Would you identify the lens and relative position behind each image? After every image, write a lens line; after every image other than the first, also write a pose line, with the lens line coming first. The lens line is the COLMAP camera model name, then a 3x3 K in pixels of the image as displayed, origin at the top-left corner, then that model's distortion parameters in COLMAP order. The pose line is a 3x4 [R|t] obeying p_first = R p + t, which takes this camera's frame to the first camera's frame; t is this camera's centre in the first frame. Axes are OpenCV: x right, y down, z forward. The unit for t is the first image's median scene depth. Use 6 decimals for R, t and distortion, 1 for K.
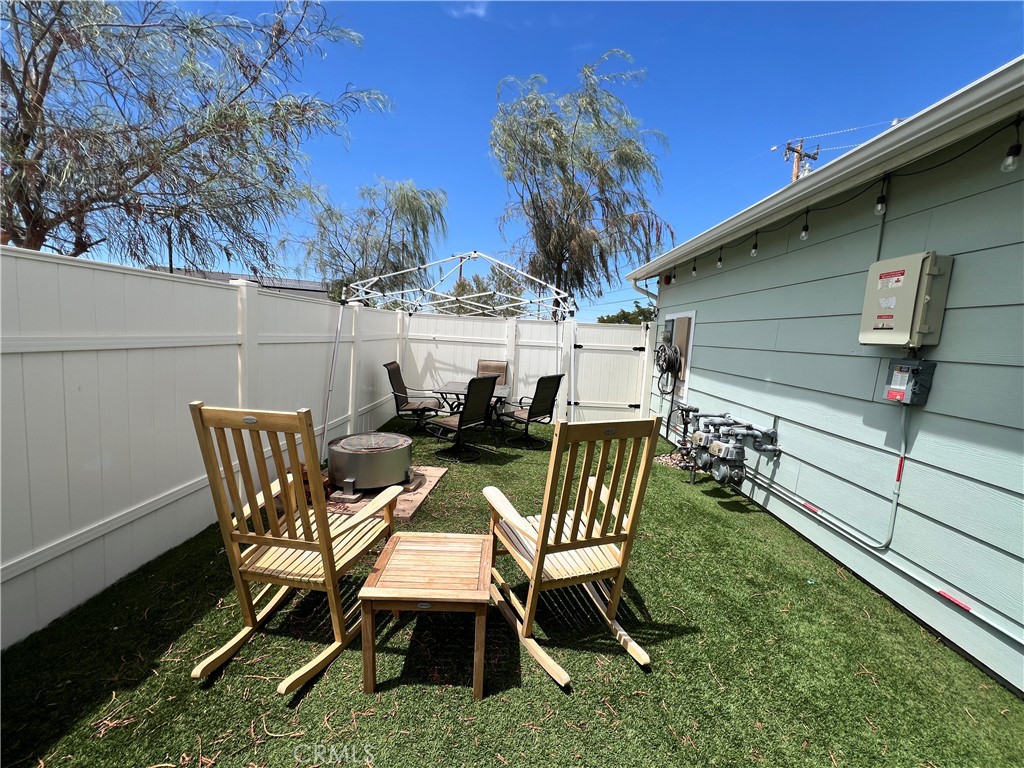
lens RADIAL K [[408.6, 0, 511.3], [0, 408.6, 382.4], [0, 0, 1]] dist [-0.003189, 0.000869]
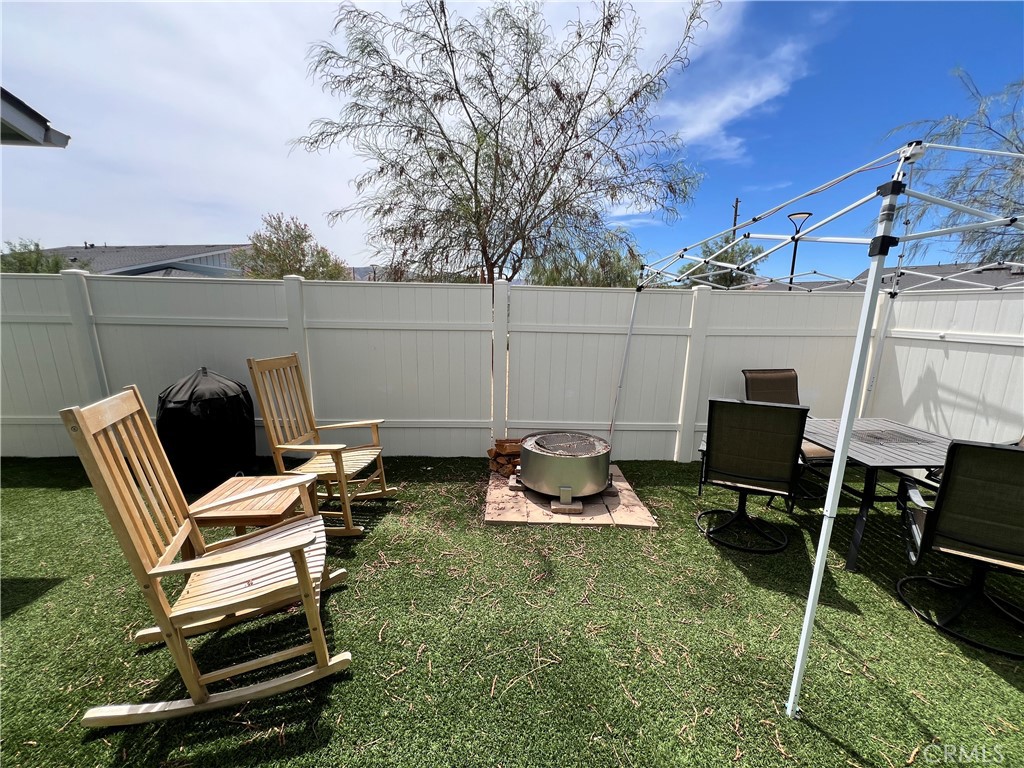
lens RADIAL K [[408.6, 0, 513.9], [0, 408.6, 393.3], [0, 0, 1]] dist [-0.003189, 0.000869]
pose [[0.089452, 0.171858, -0.981052, 0.540159], [-0.138025, 0.977636, 0.158675, -0.095949], [0.986381, 0.121216, 0.111172, 0.807282]]
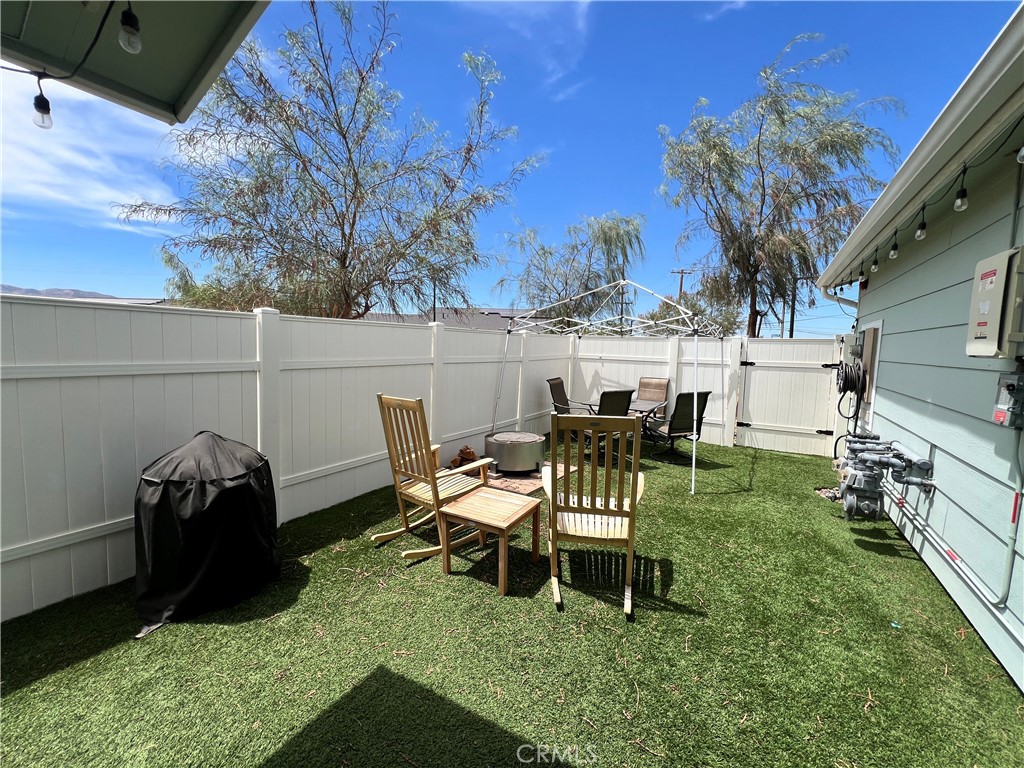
lens RADIAL K [[408.6, 0, 512.0], [0, 408.6, 382.7], [0, 0, 1]] dist [-0.003189, 0.000869]
pose [[0.861664, 0.014160, -0.507281, 0.328787], [-0.038383, 0.998566, -0.037322, 0.021235], [0.506025, 0.051630, 0.860972, -0.149237]]
